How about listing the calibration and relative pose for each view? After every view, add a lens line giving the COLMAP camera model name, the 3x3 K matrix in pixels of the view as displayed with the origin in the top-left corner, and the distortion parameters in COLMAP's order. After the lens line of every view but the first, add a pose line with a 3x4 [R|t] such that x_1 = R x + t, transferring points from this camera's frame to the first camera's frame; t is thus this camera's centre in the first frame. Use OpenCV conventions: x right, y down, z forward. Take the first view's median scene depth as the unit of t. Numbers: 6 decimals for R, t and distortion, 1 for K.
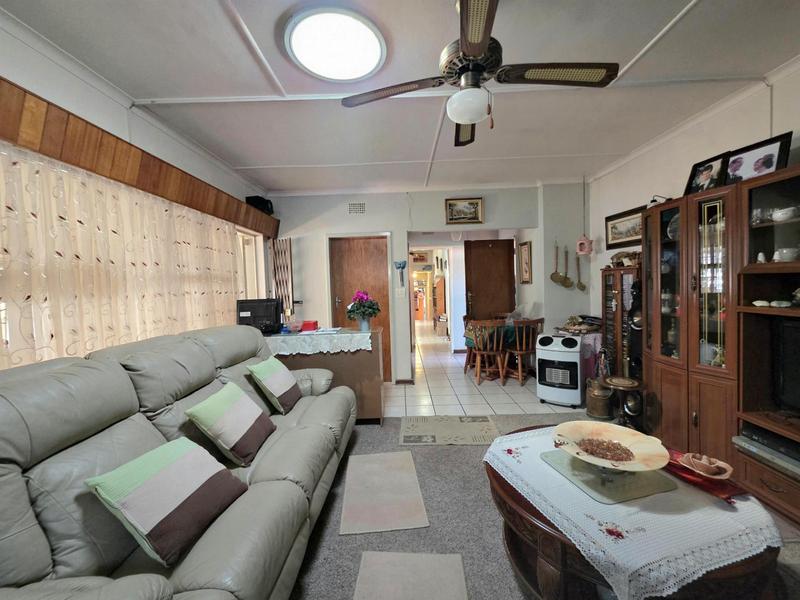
lens RADIAL K [[321.5, 0, 400.2], [0, 321.5, 296.4], [0, 0, 1]] dist [-0.000663, 0.000132]
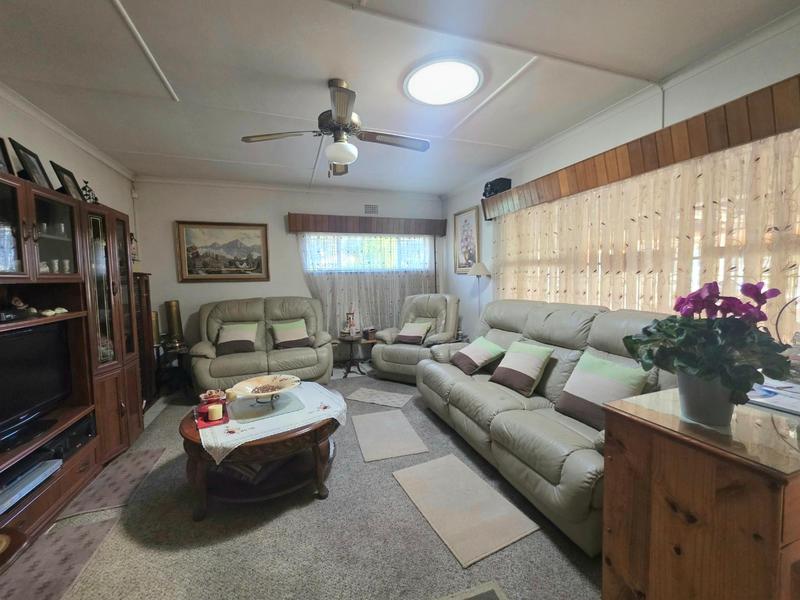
lens RADIAL K [[321.5, 0, 400.2], [0, 321.5, 296.4], [0, 0, 1]] dist [-0.000663, 0.000132]
pose [[-0.929798, 0.081492, -0.358937, 0.471027], [0.043326, 0.992635, 0.113132, -0.106445], [0.365512, 0.089639, -0.926480, 2.209597]]
